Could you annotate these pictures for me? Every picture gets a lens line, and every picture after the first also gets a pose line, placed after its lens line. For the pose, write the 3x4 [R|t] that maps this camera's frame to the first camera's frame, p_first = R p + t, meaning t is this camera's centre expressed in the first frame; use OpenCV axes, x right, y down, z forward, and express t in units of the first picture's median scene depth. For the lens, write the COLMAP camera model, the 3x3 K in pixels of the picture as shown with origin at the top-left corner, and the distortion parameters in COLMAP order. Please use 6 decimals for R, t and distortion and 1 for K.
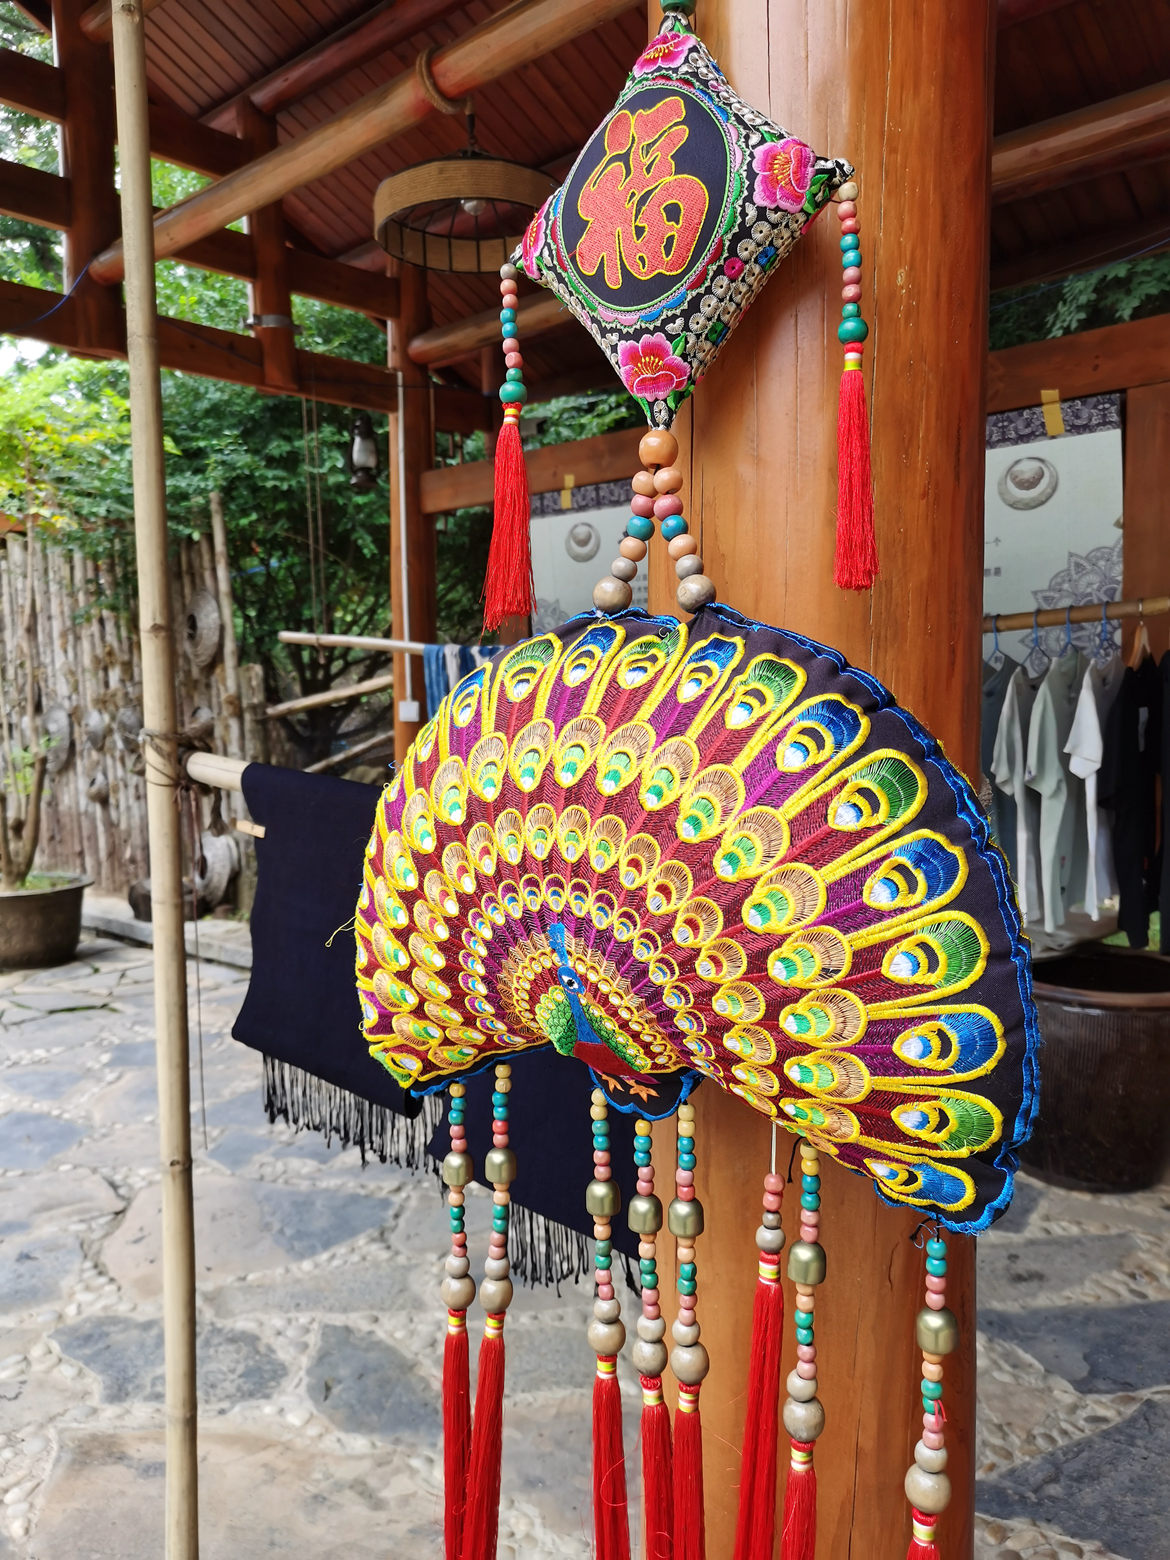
lens RADIAL K [[1201.5, 0, 580.9], [0, 1201.5, 789.0], [0, 0, 1]] dist [0.027475, 0.002576]
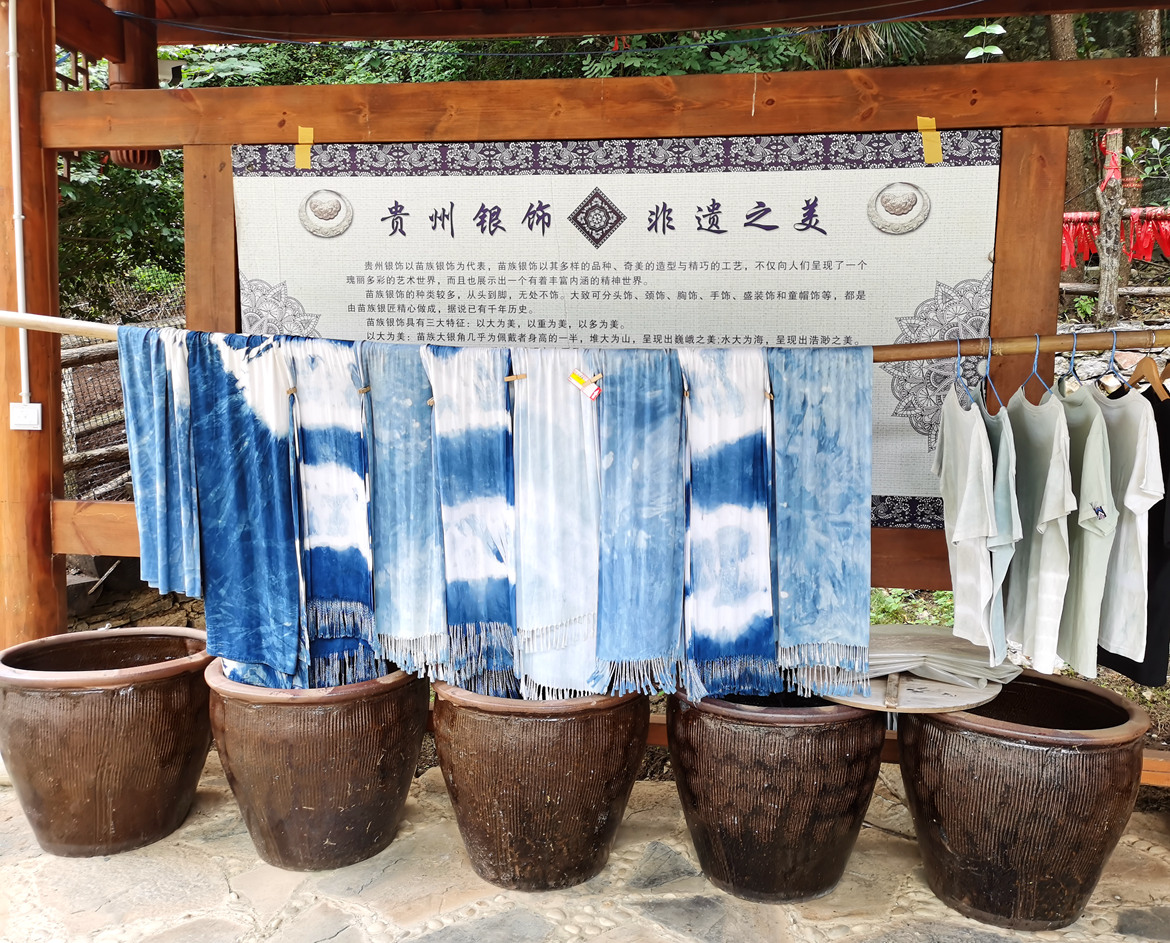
lens RADIAL K [[1141.0, 0, 594.1], [0, 1141.0, 463.9], [0, 0, 1]] dist [0.085791, 0.000000]
pose [[0.847364, 0.005467, 0.530984, -0.347850], [0.007112, 0.999740, -0.021643, -0.024904], [-0.530964, 0.022116, 0.847106, 0.340143]]
